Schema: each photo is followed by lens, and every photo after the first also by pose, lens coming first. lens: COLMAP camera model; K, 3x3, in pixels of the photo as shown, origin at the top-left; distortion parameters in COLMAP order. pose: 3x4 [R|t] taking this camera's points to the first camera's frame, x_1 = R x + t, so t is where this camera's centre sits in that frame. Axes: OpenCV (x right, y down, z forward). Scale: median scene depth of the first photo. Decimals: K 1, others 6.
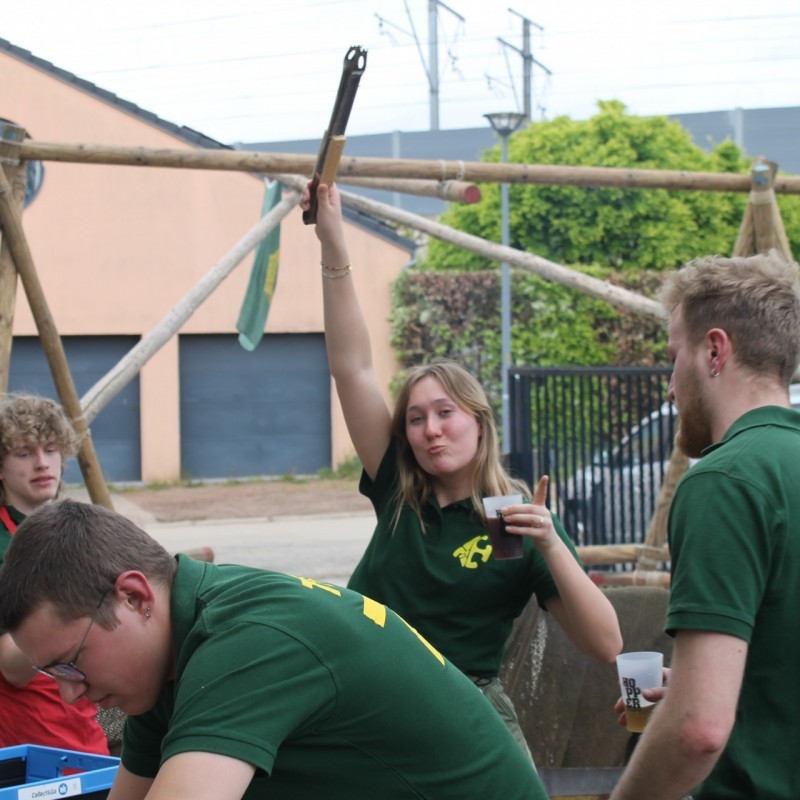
lens RADIAL K [[2065.4, 0, 402.8], [0, 2065.4, 401.0], [0, 0, 1]] dist [0.001738, 0.000000]
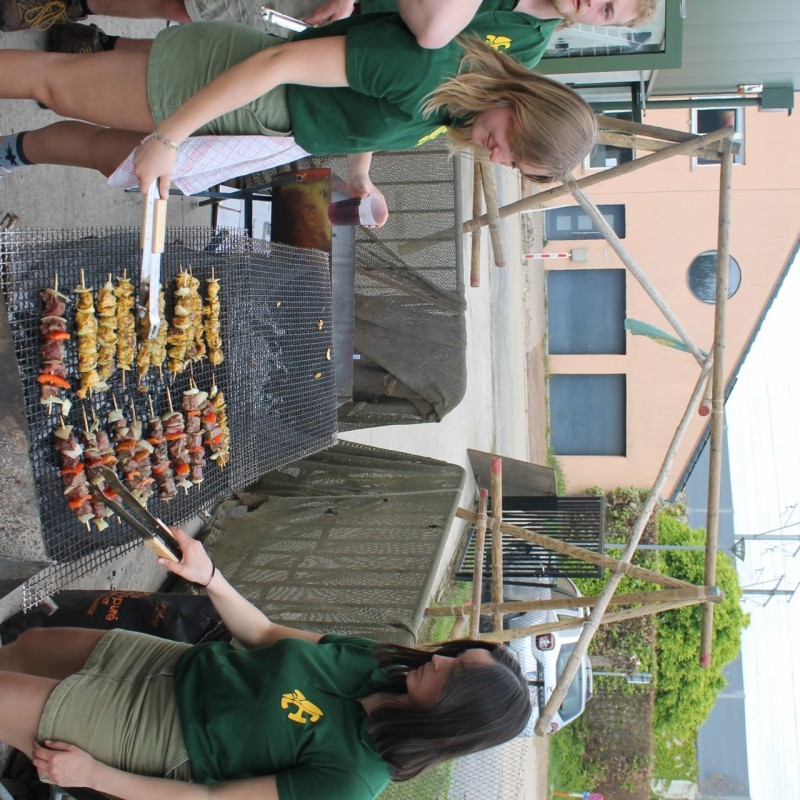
lens RADIAL K [[1022.3, 0, 419.3], [0, 1022.3, 413.2], [0, 0, 1]] dist [-0.119040, 0.000000]
pose [[-0.046553, 0.985352, -0.164053, 0.087999], [-0.985426, -0.018402, 0.169104, -0.003692], [0.163608, 0.169535, 0.971849, 0.060597]]
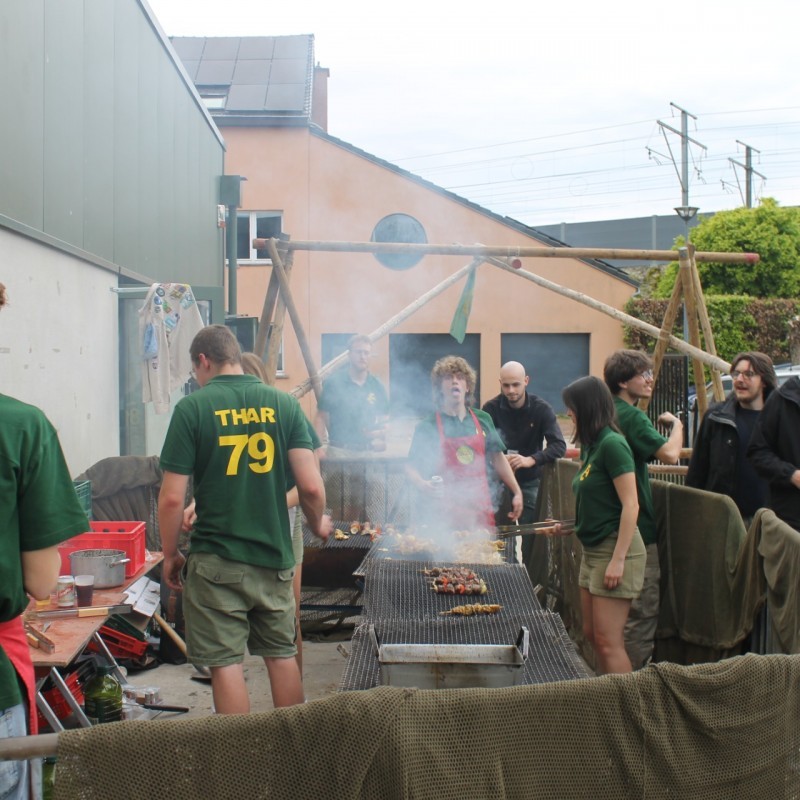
lens RADIAL K [[1300.0, 0, 447.6], [0, 1300.0, 388.2], [0, 0, 1]] dist [-0.124268, 0.000000]
pose [[0.965175, 0.019417, -0.260883, 0.137248], [-0.016571, 0.999777, 0.013105, 0.000921], [0.261079, -0.008326, 0.965282, -0.092976]]
